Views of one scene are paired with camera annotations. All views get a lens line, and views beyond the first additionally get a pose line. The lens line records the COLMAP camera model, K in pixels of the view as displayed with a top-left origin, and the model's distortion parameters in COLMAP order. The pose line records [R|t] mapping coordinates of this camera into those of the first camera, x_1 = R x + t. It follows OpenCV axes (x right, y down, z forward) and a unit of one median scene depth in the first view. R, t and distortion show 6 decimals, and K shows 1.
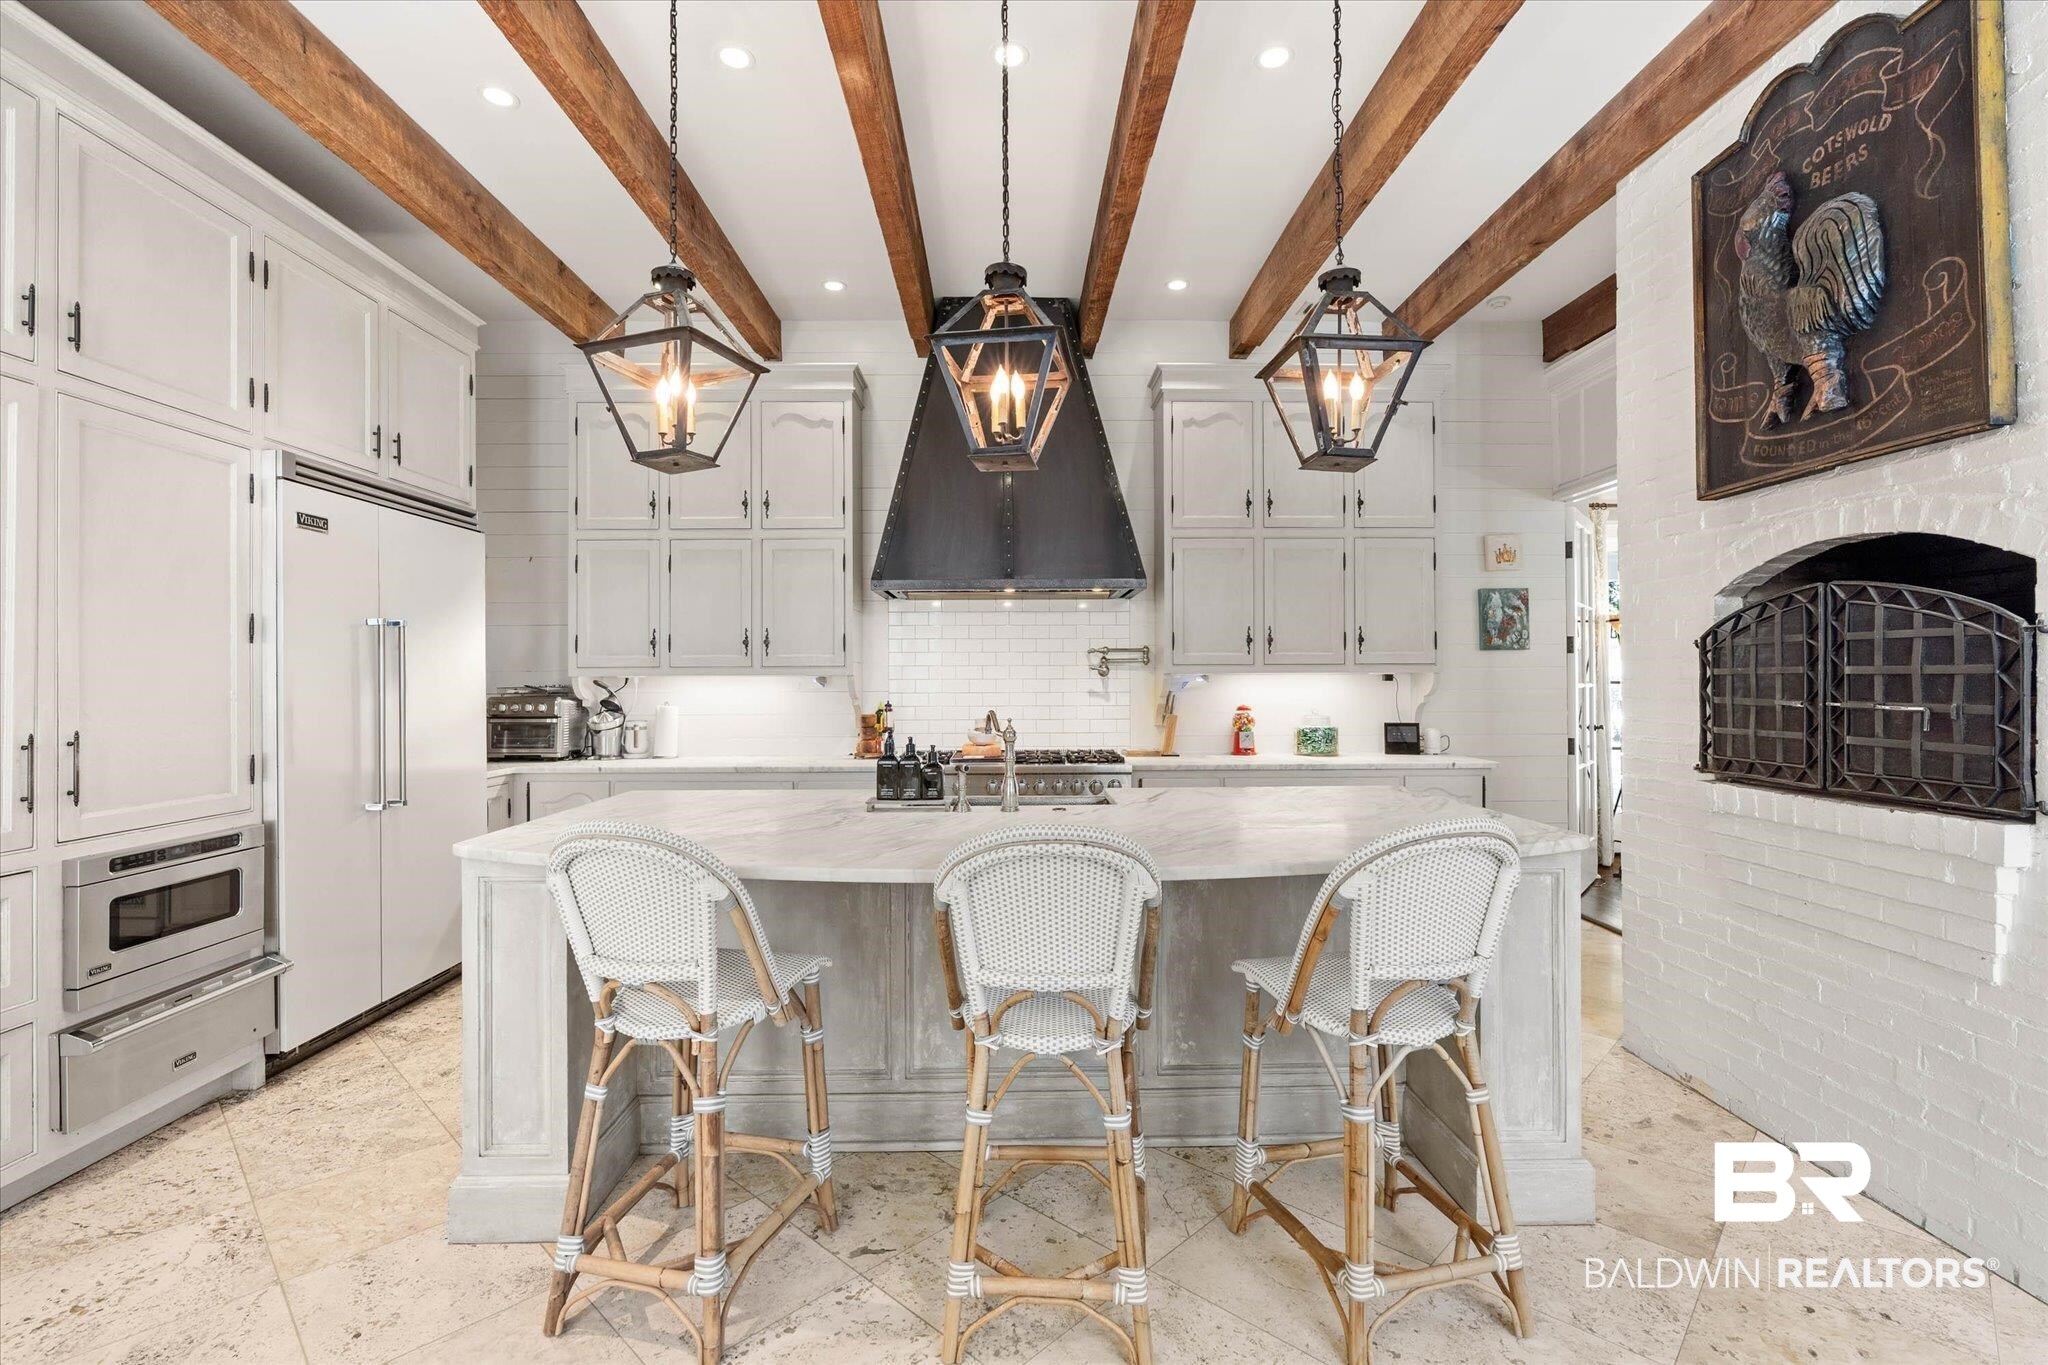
lens RADIAL K [[921.1, 0, 1024.0], [0, 921.1, 682.5], [0, 0, 1]] dist [-0.010008, 0.003537]
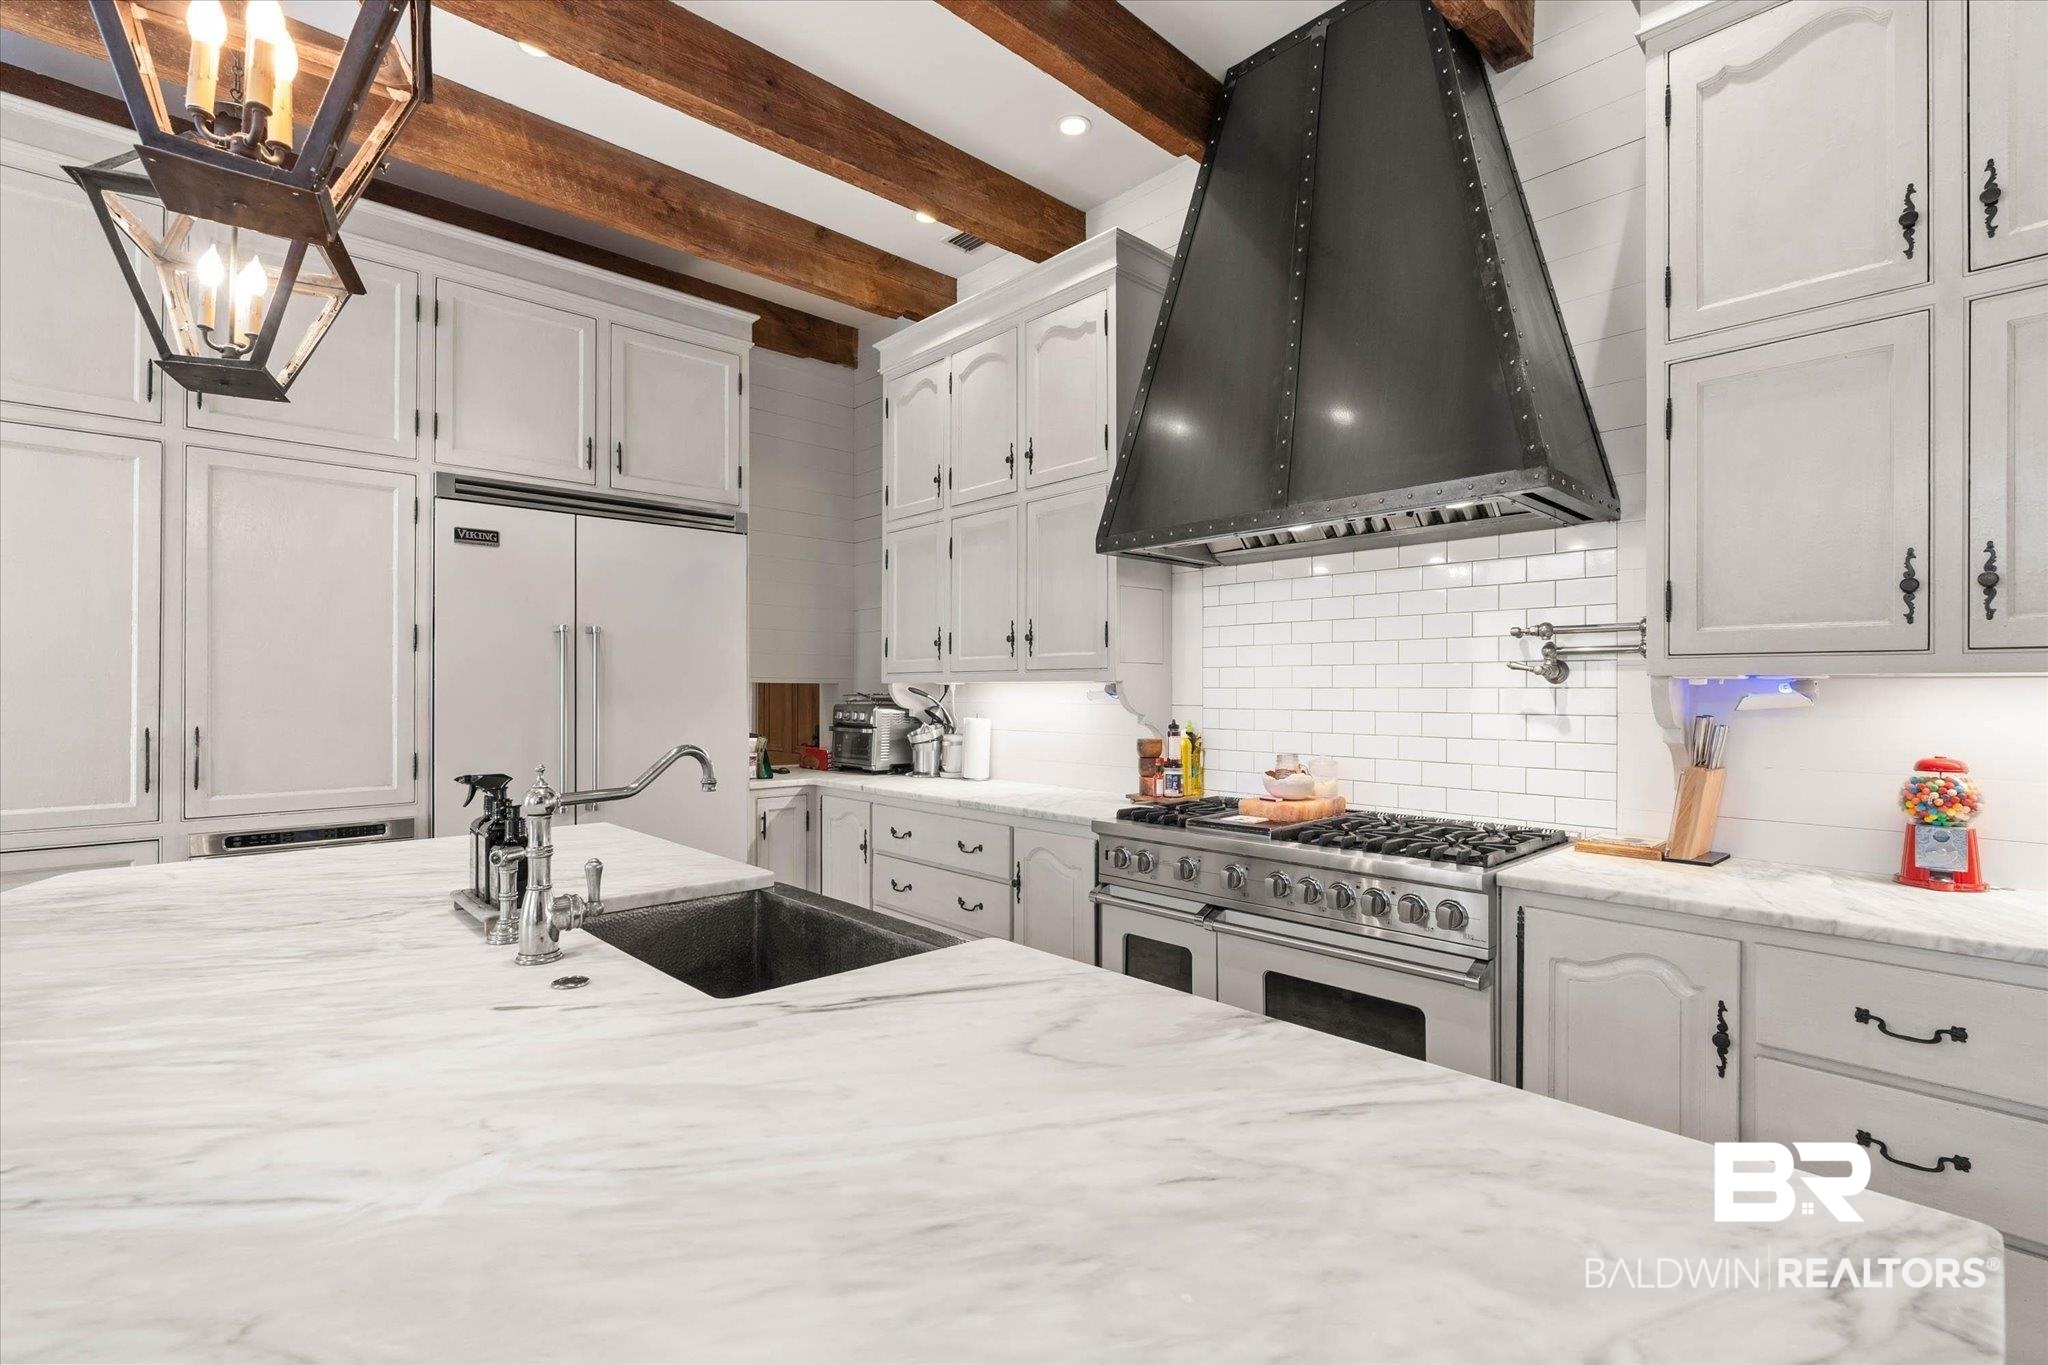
lens RADIAL K [[933.1, 0, 1023.6], [0, 933.1, 688.3], [0, 0, 1]] dist [-0.000892, 0.000350]
pose [[0.668688, 0.003307, -0.743536, 0.449657], [-0.006603, 0.999977, -0.001490, -0.001781], [0.743514, 0.005906, 0.668694, 0.751854]]
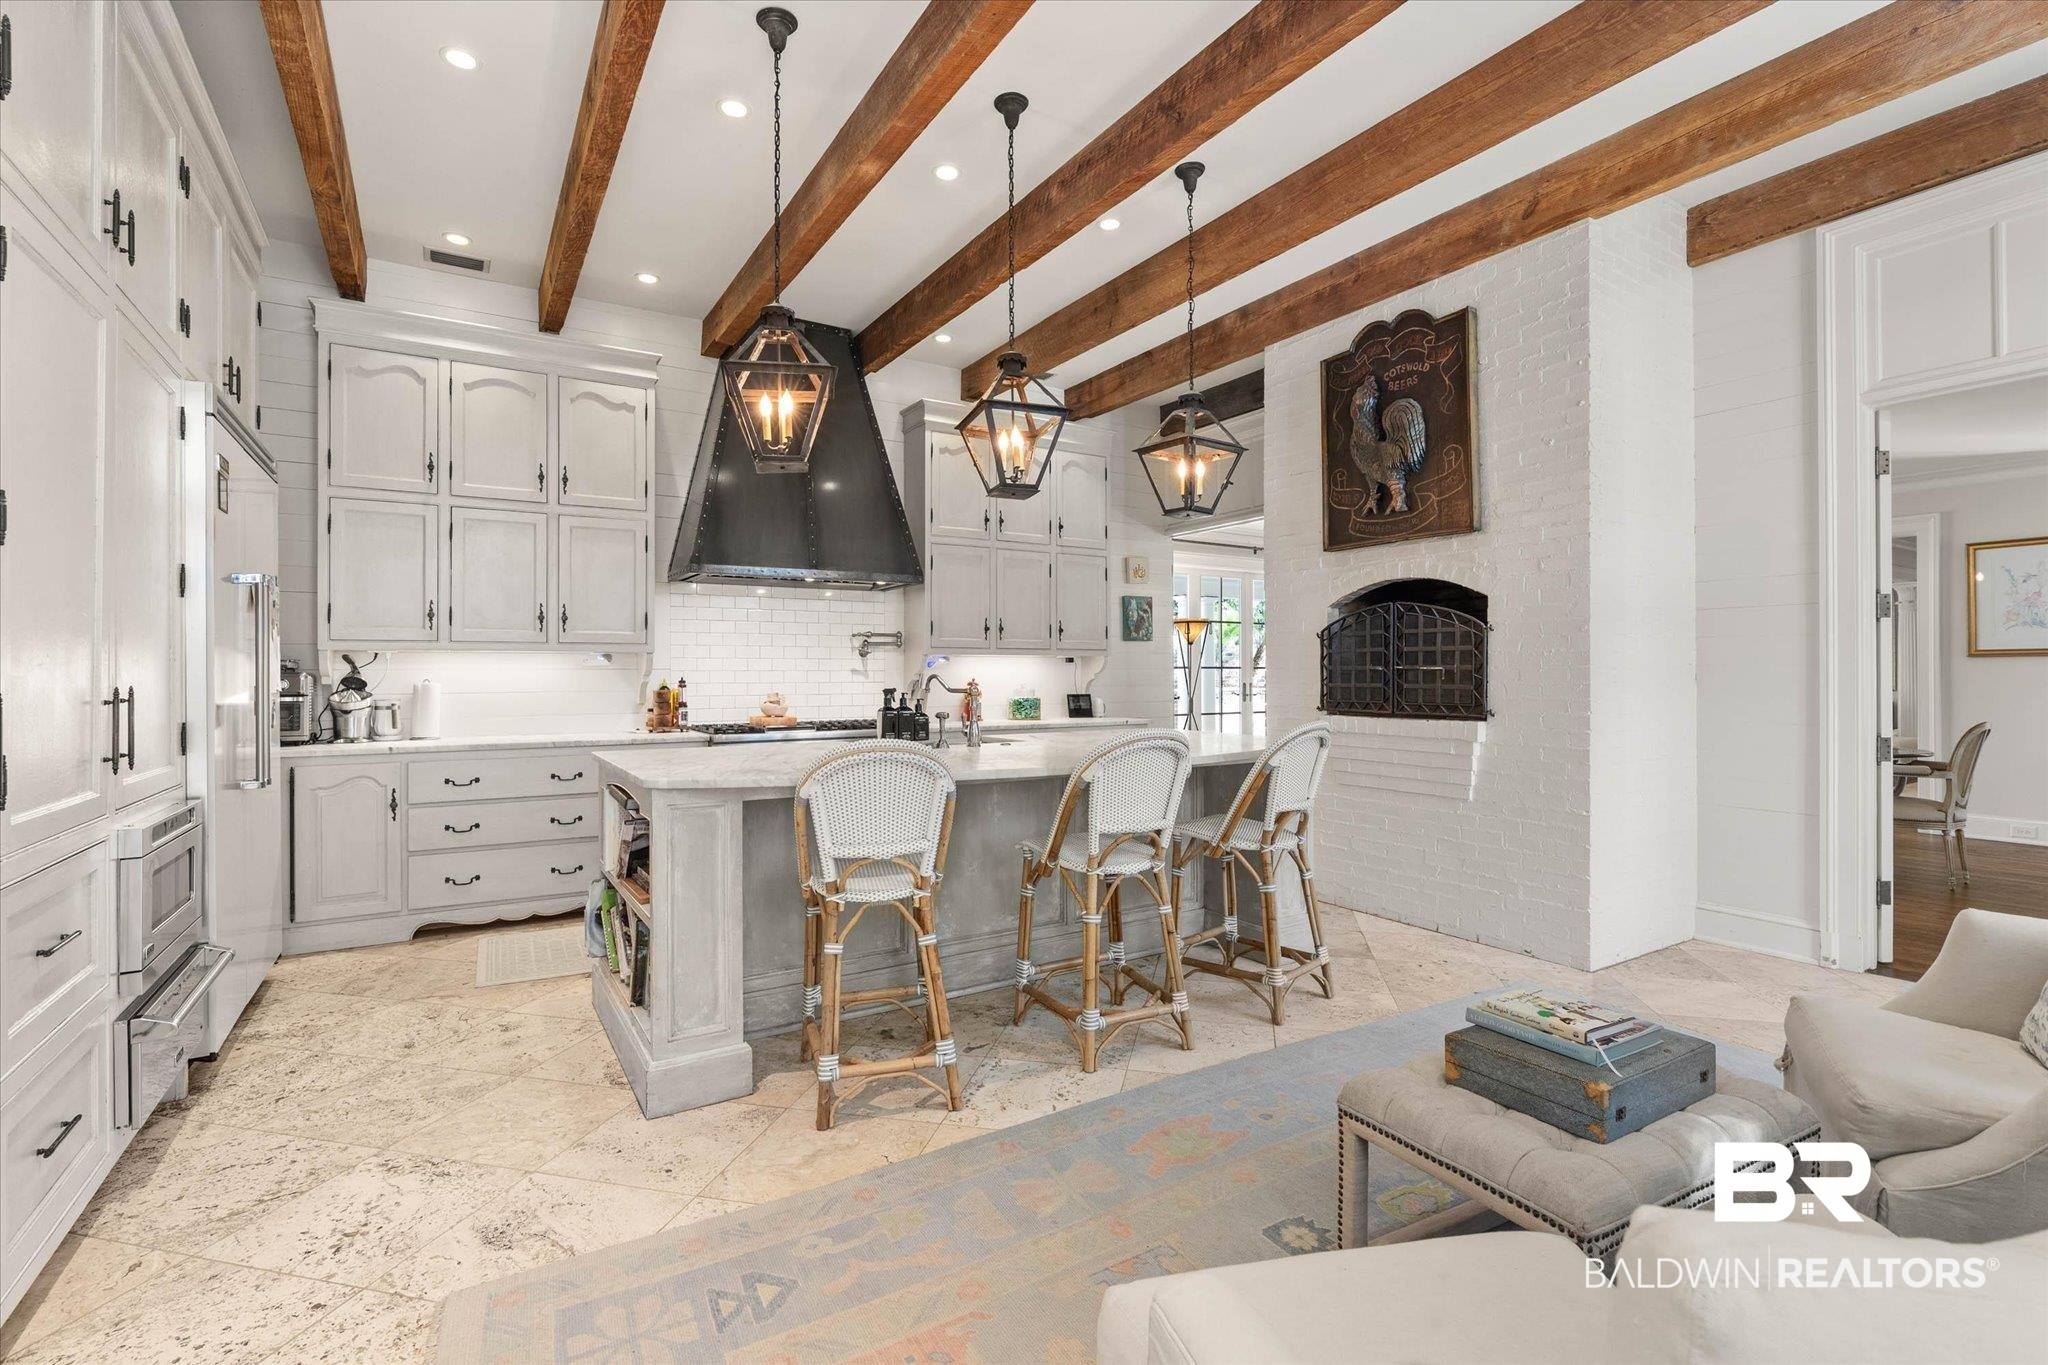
lens RADIAL K [[921.1, 0, 1024.0], [0, 921.1, 682.5], [0, 0, 1]] dist [-0.010008, 0.003537]
pose [[0.860031, -0.003542, 0.510230, -0.560357], [0.001069, 0.999986, 0.005140, 0.033390], [-0.510241, -0.003875, 0.860022, -0.174977]]
